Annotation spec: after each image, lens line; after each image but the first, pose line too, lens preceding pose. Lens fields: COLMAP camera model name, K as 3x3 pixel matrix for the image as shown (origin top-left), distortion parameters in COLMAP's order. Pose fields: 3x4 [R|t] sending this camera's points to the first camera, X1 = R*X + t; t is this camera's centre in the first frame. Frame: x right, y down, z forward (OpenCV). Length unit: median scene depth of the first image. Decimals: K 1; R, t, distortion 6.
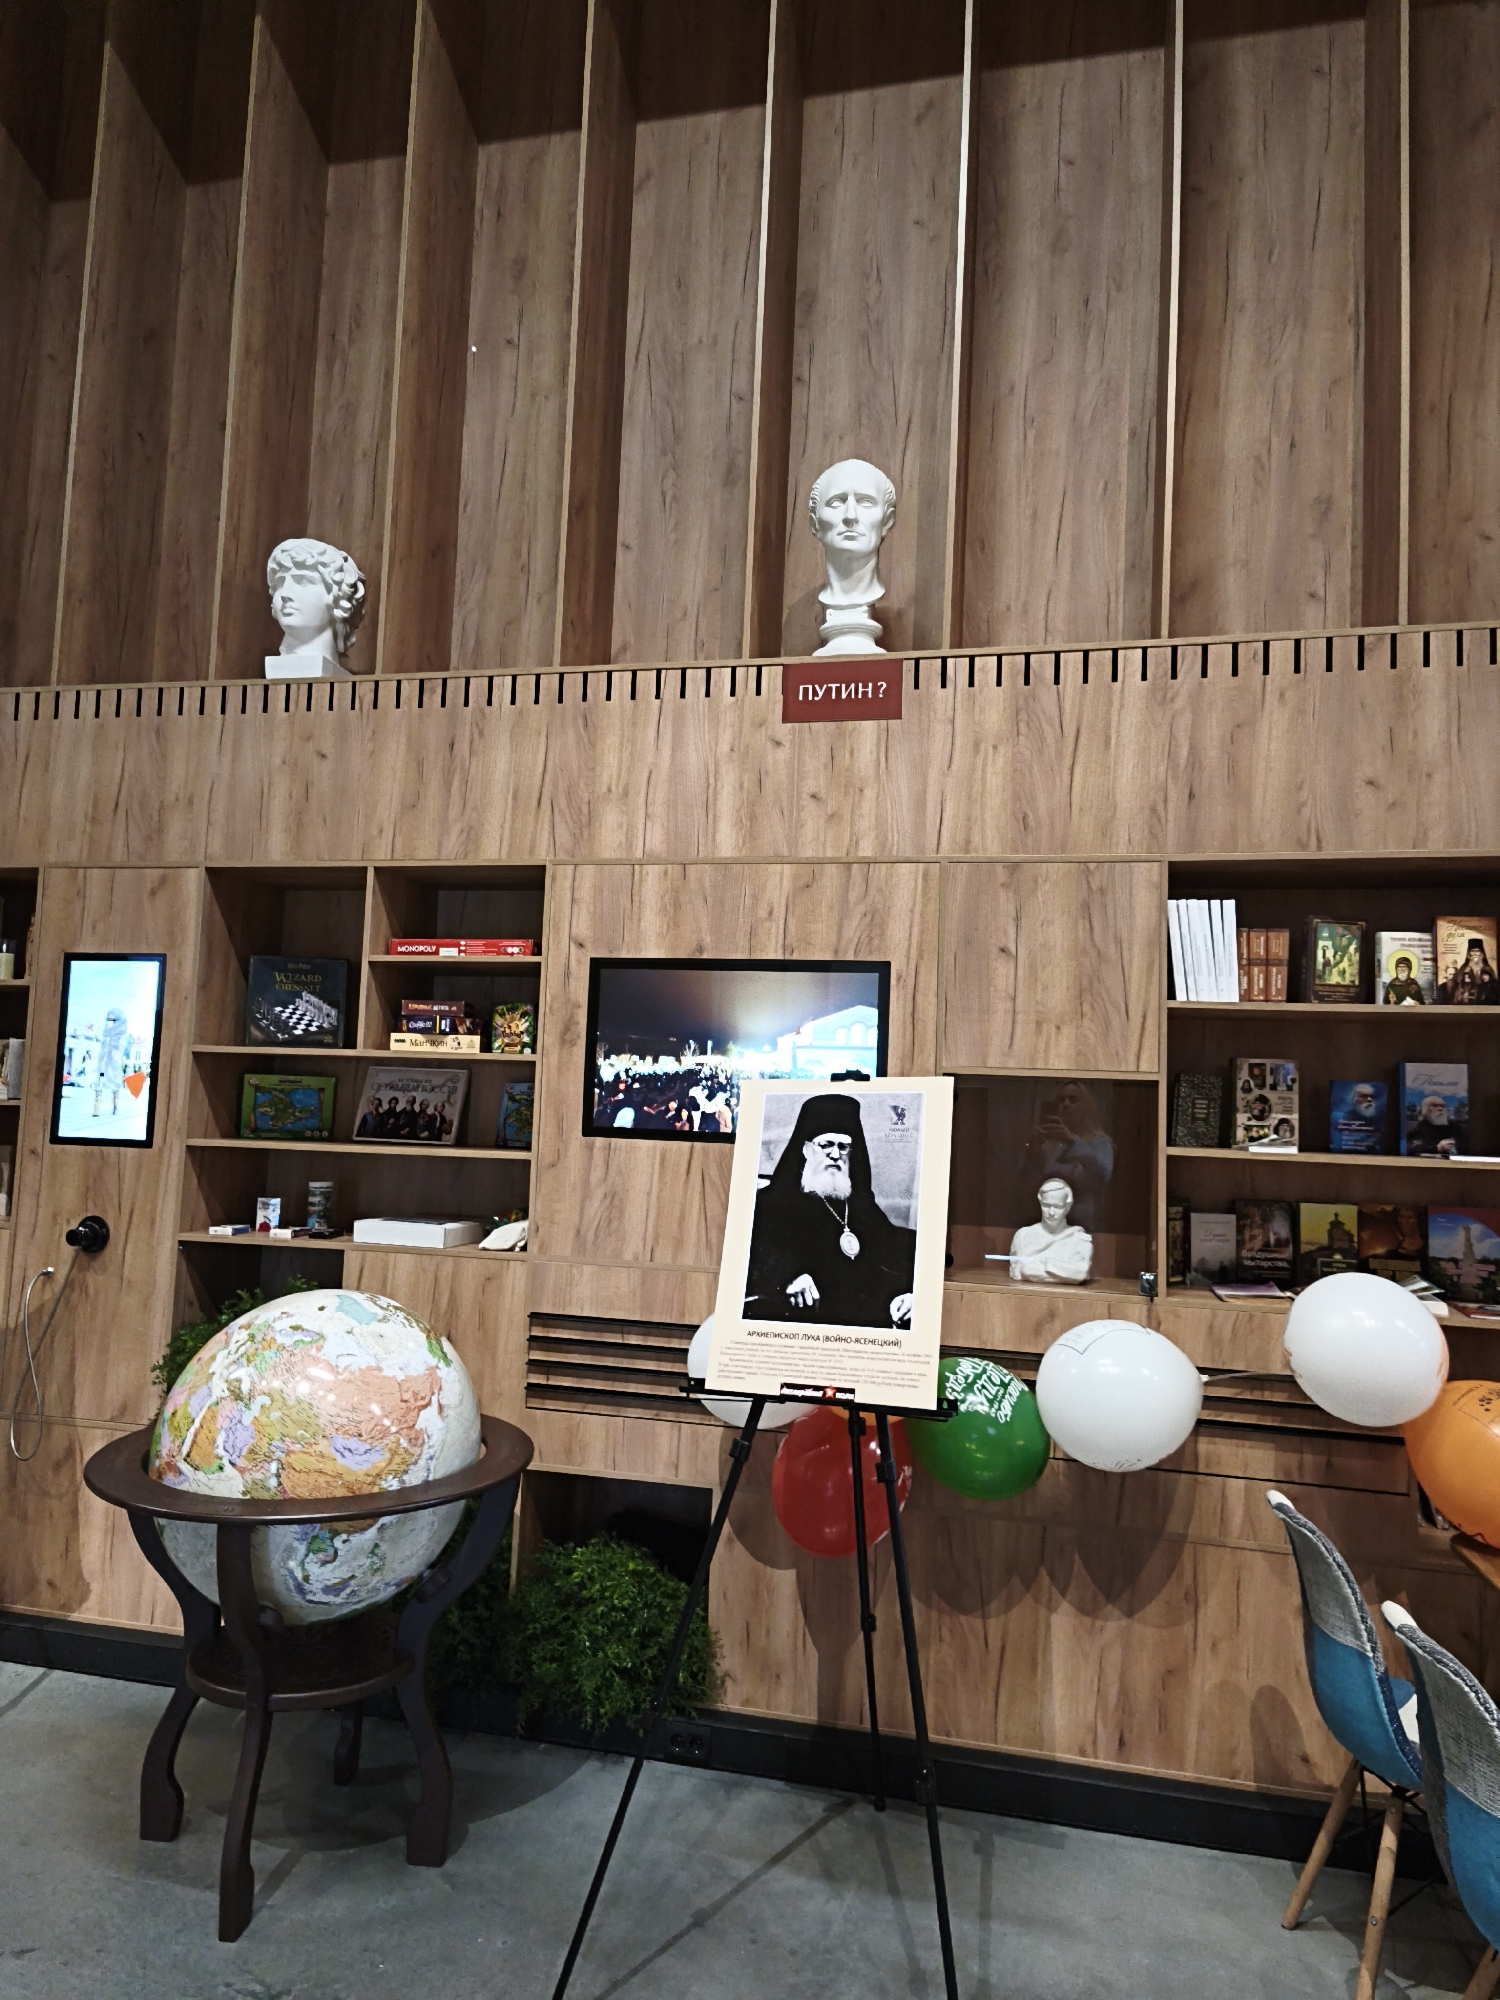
lens RADIAL K [[1317.1, 0, 708.1], [0, 1317.1, 1002.7], [0, 0, 1]] dist [0.064139, -0.050383]
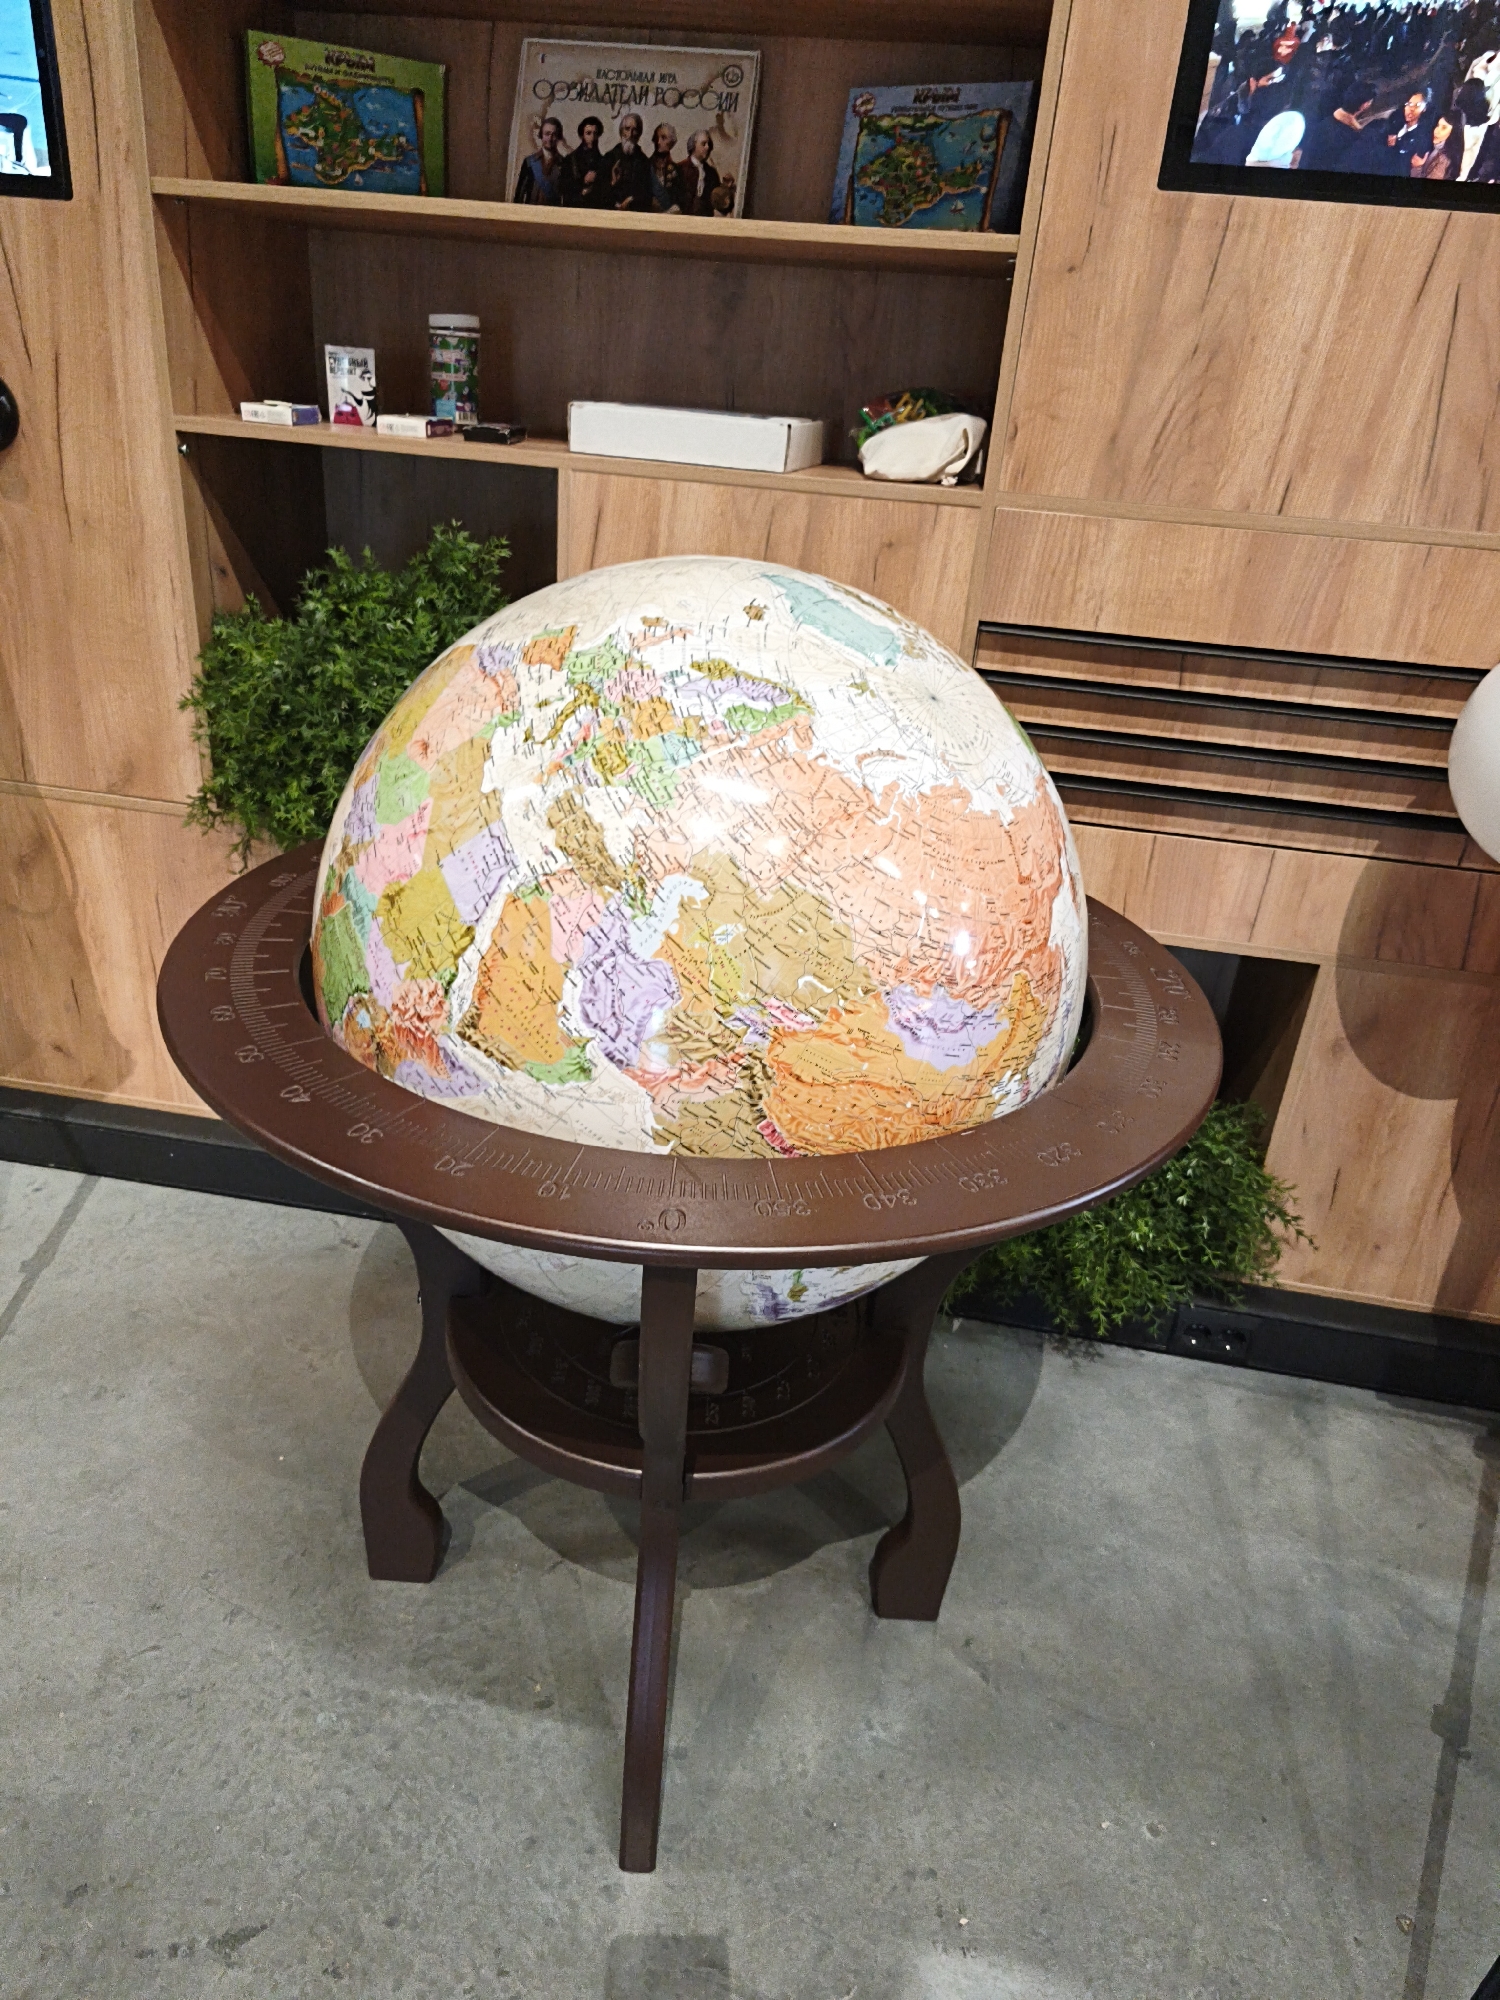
lens RADIAL K [[1317.1, 0, 735.2], [0, 1317.1, 1005.0], [0, 0, 1]] dist [0.064139, -0.050383]
pose [[0.996537, 0.003675, 0.083068, -0.293381], [-0.045156, 0.862783, 0.503553, 0.130282], [-0.069820, -0.505561, 0.859962, 0.585371]]
